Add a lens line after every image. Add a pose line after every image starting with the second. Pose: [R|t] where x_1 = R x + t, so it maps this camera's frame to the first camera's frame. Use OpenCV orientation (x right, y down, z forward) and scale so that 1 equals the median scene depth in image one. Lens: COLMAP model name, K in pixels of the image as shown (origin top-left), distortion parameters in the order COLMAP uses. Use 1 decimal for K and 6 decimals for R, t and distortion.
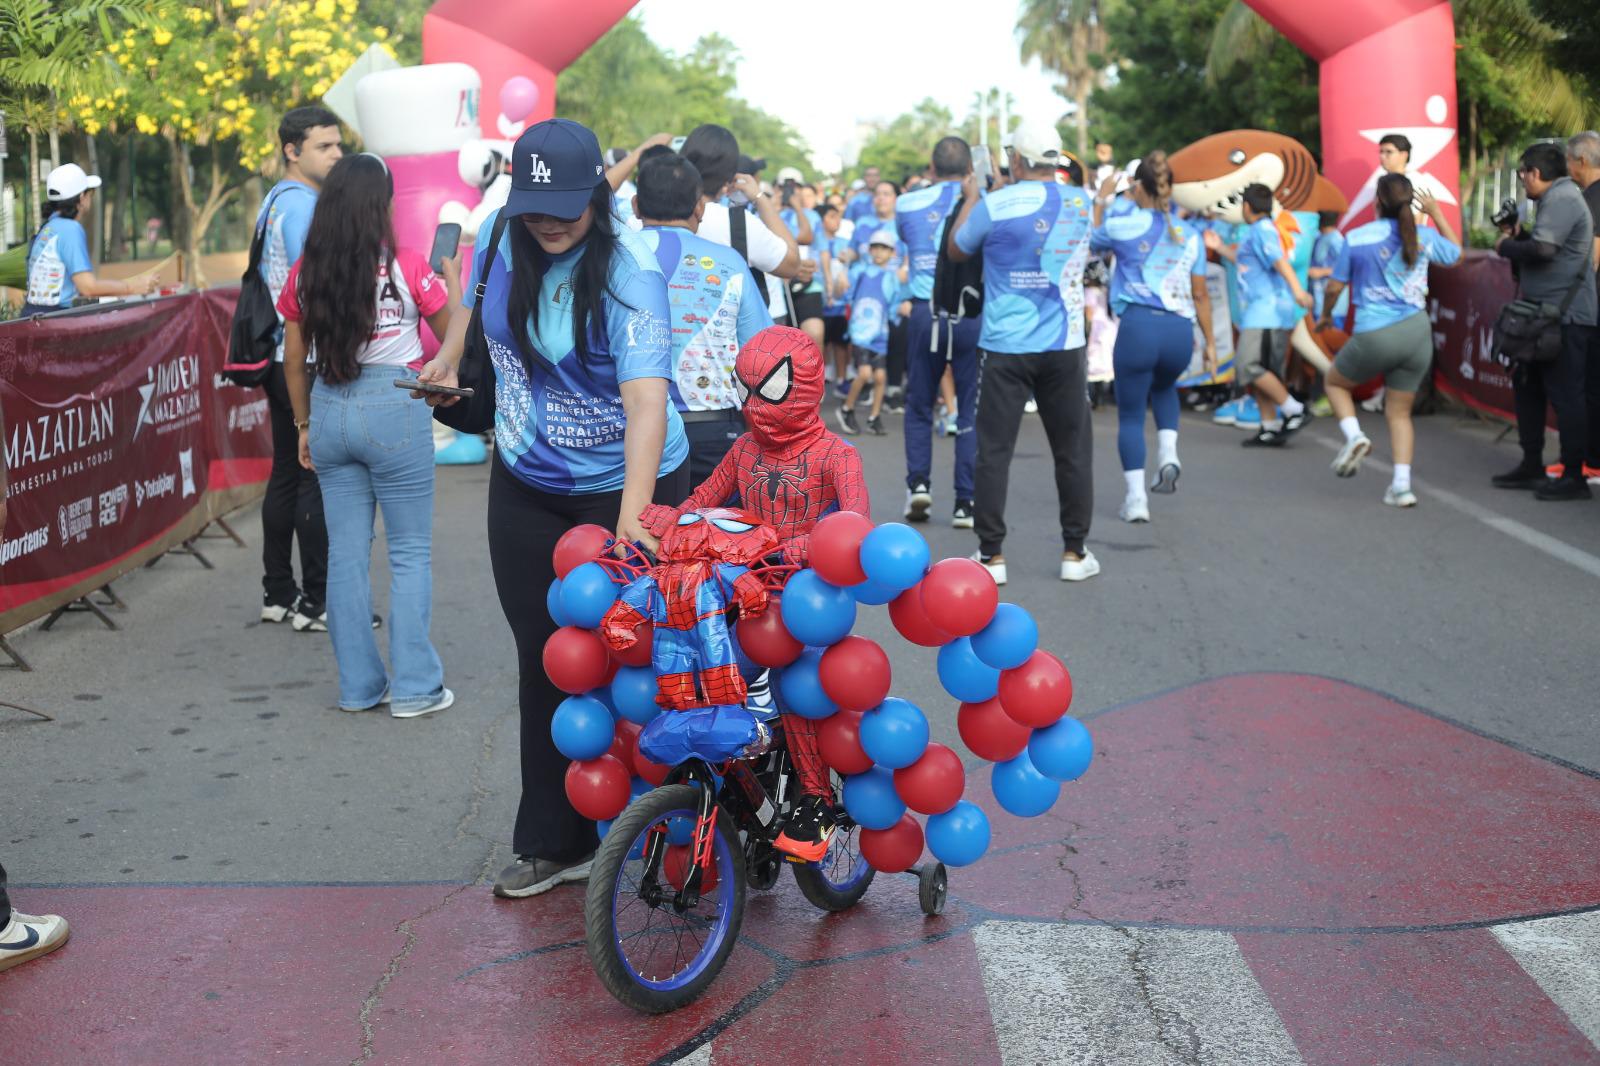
lens RADIAL K [[2324.1, 0, 792.0], [0, 2324.1, 508.2], [0, 0, 1]] dist [-0.081079, -0.055511]
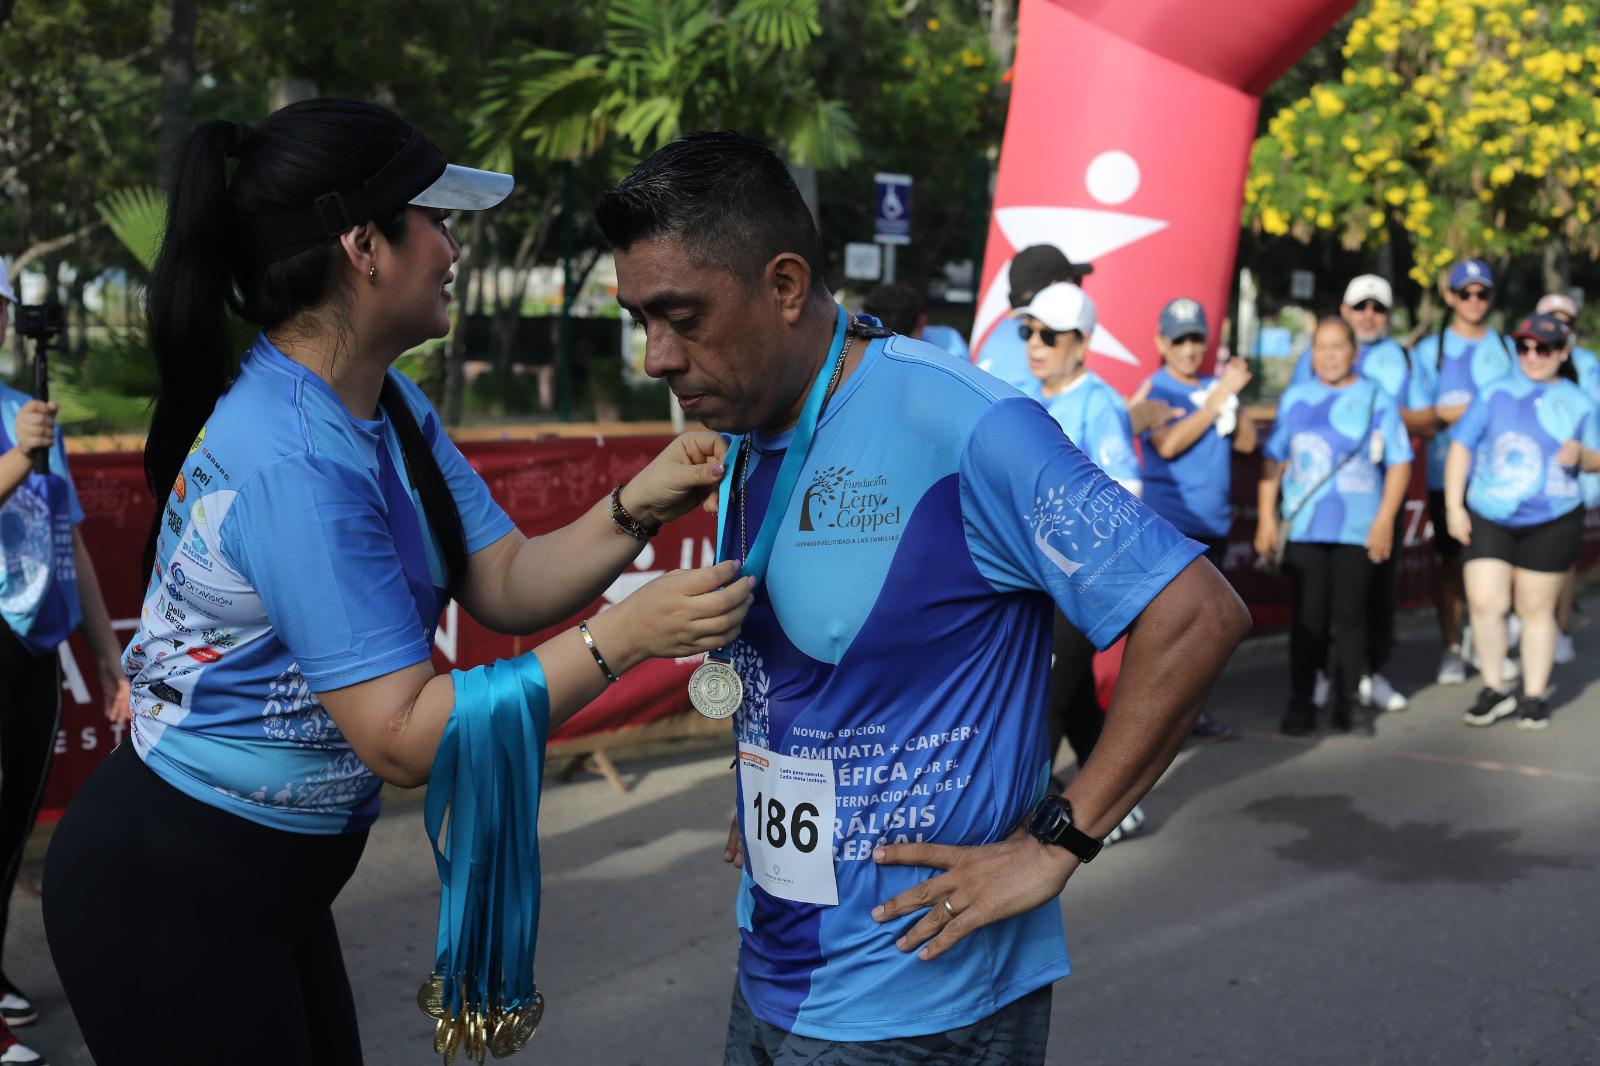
lens RADIAL K [[2309.0, 0, 779.2], [0, 2309.0, 533.8], [0, 0, 1]] dist [-0.074631, -0.123321]
pose [[0.744657, 0.081752, -0.662422, 0.101421], [-0.110685, 0.993854, -0.001772, -0.044527], [0.658206, 0.074640, 0.749129, 0.328456]]
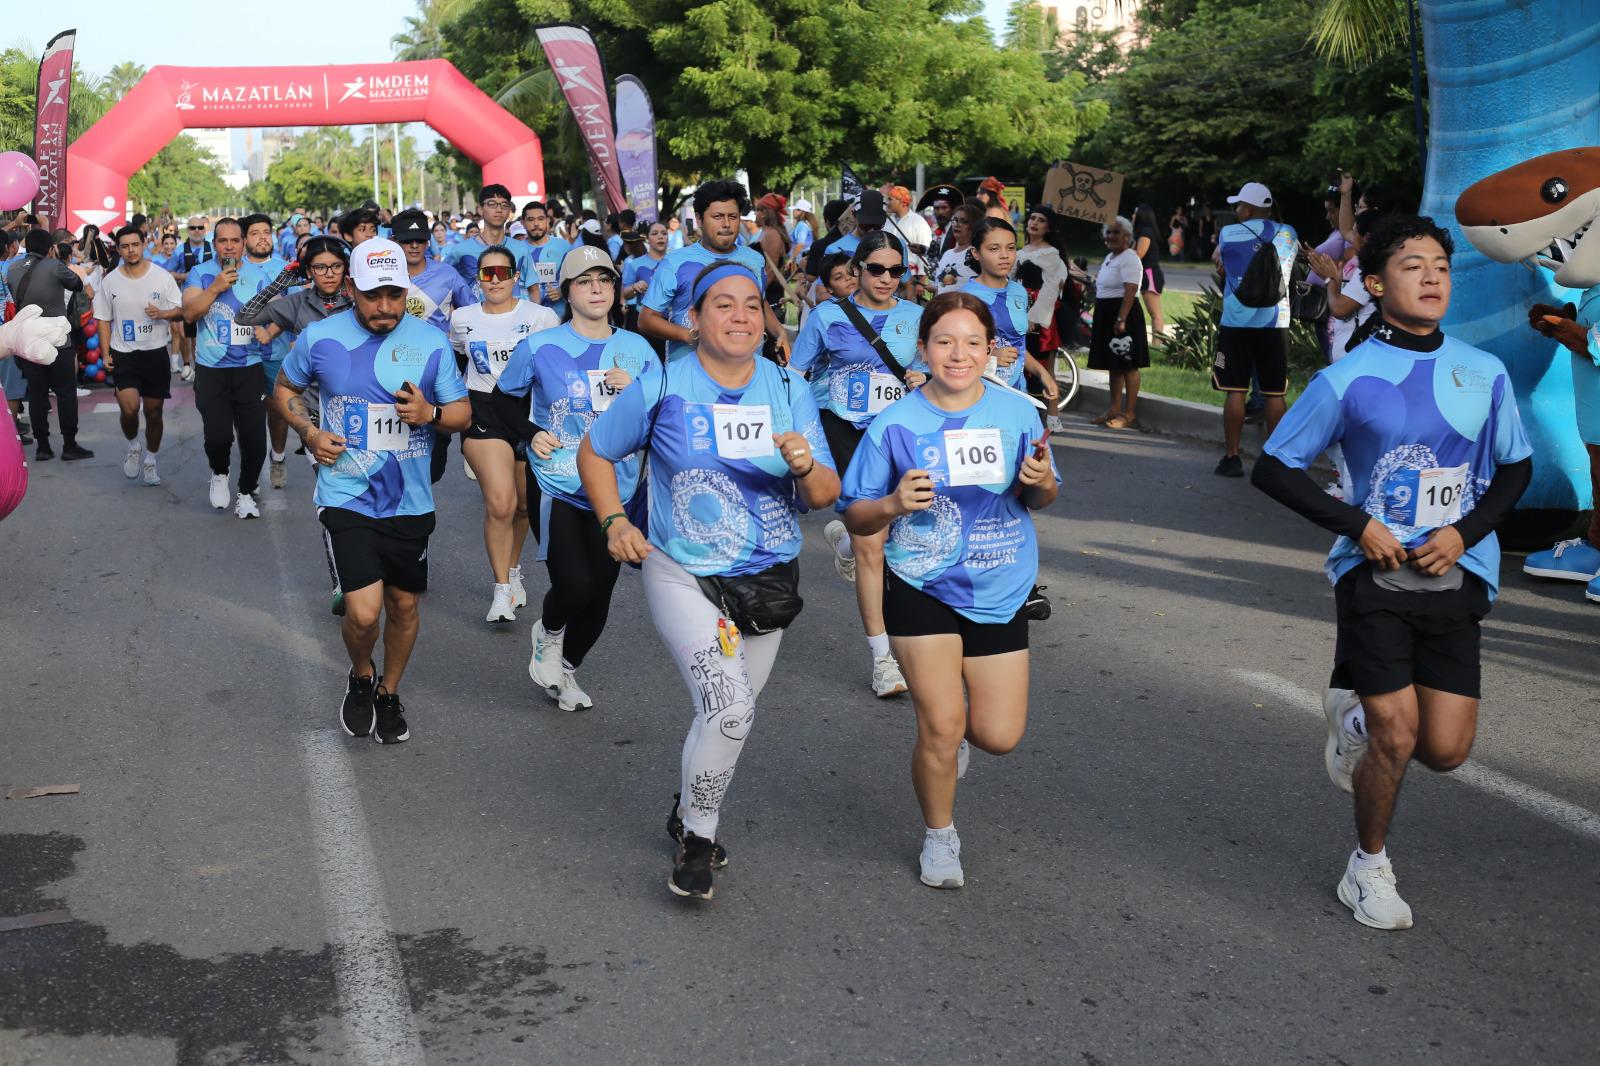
lens RADIAL K [[2322.8, 0, 775.7], [0, 2322.8, 531.2], [0, 0, 1]] dist [-0.087213, -0.078777]
pose [[0.970559, -0.046624, 0.236309, -0.022395], [0.044993, 0.998912, 0.012293, 0.083259], [-0.236625, -0.001299, 0.971600, -0.723358]]
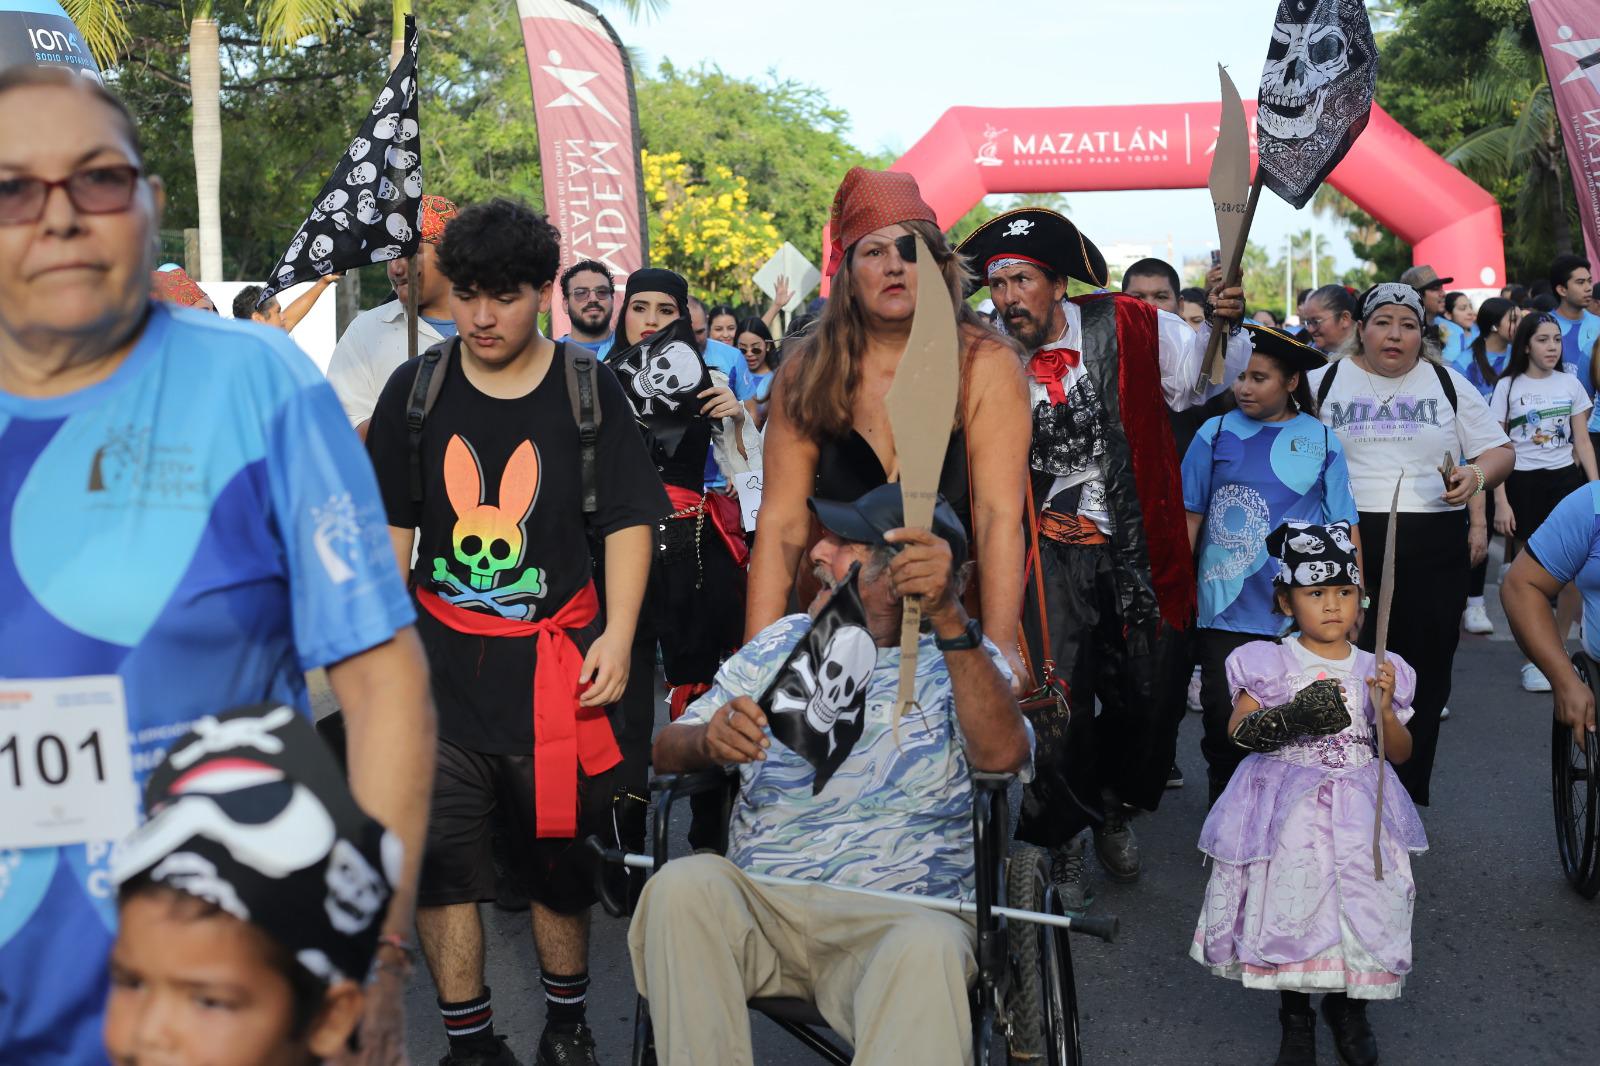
lens RADIAL K [[2324.1, 0, 792.0], [0, 2324.1, 508.2], [0, 0, 1]] dist [-0.081079, -0.055511]
pose [[0.990023, -0.003585, -0.140861, 0.023287], [-0.004941, 0.998178, -0.060129, 0.041244], [0.140820, 0.060225, 0.988202, -0.317030]]
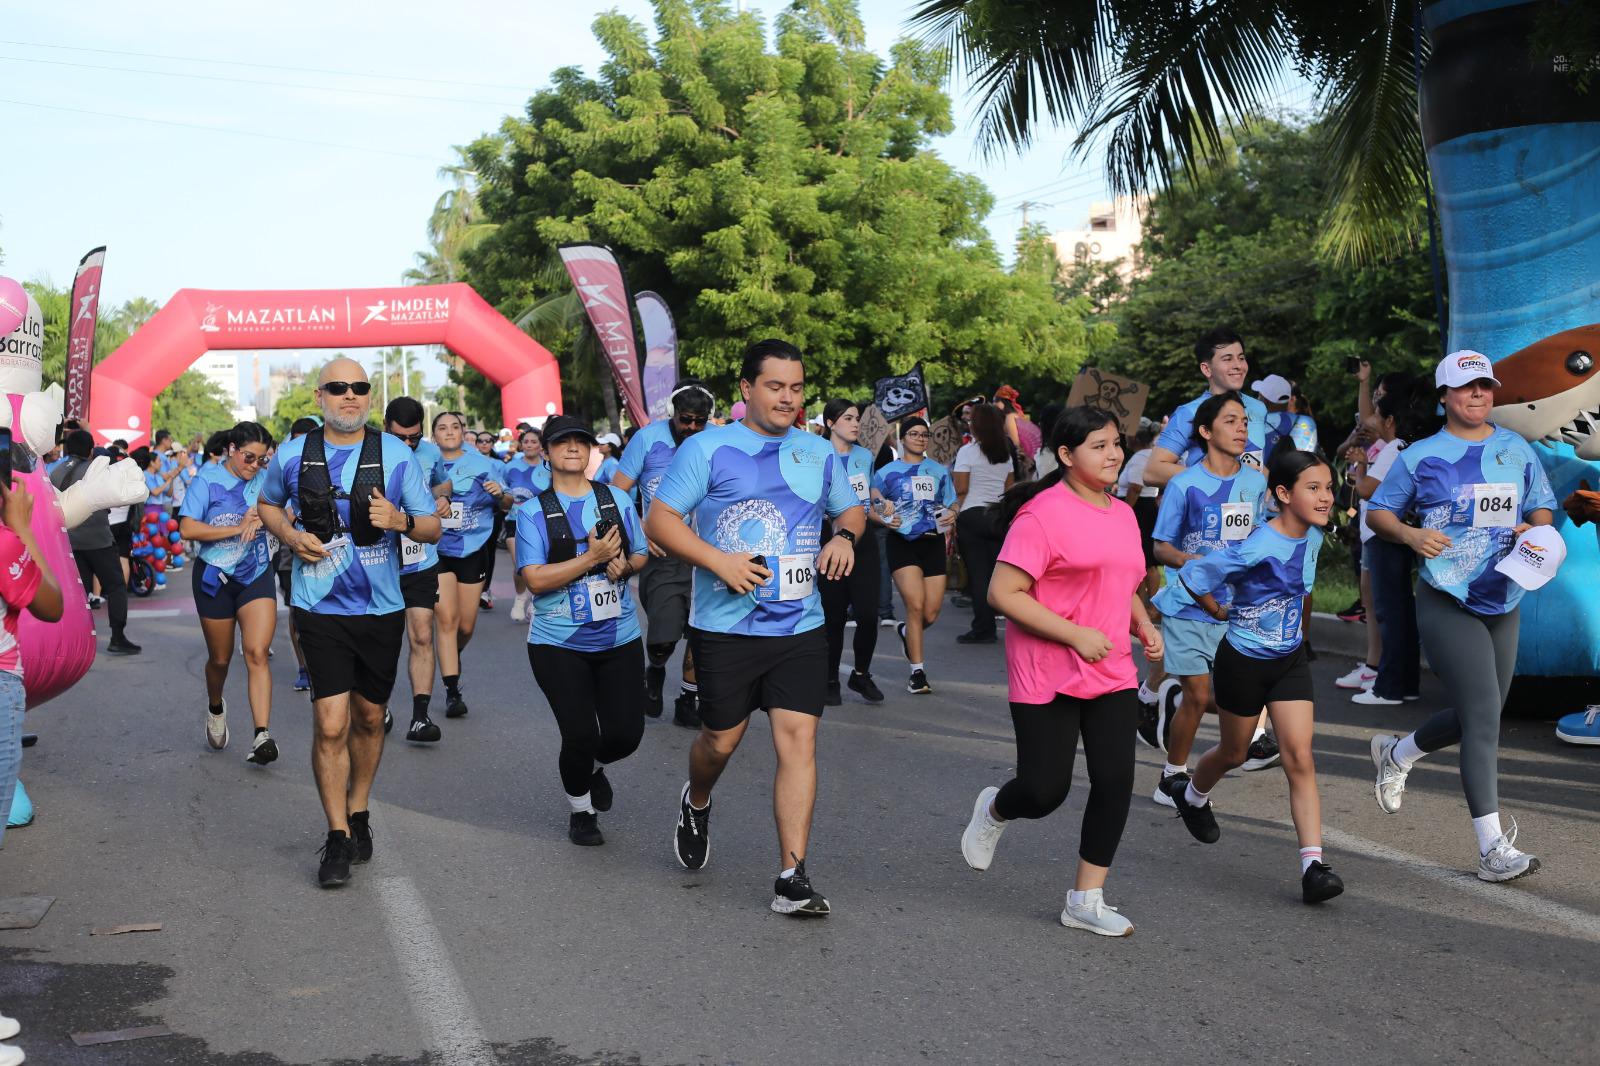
lens RADIAL K [[2322.8, 0, 775.7], [0, 2322.8, 531.2], [0, 0, 1]] dist [-0.087213, -0.078777]
pose [[0.970720, -0.025899, 0.238815, -0.031869], [0.048275, 0.994921, -0.088329, 0.093157], [-0.235314, 0.097271, 0.967040, -0.729937]]
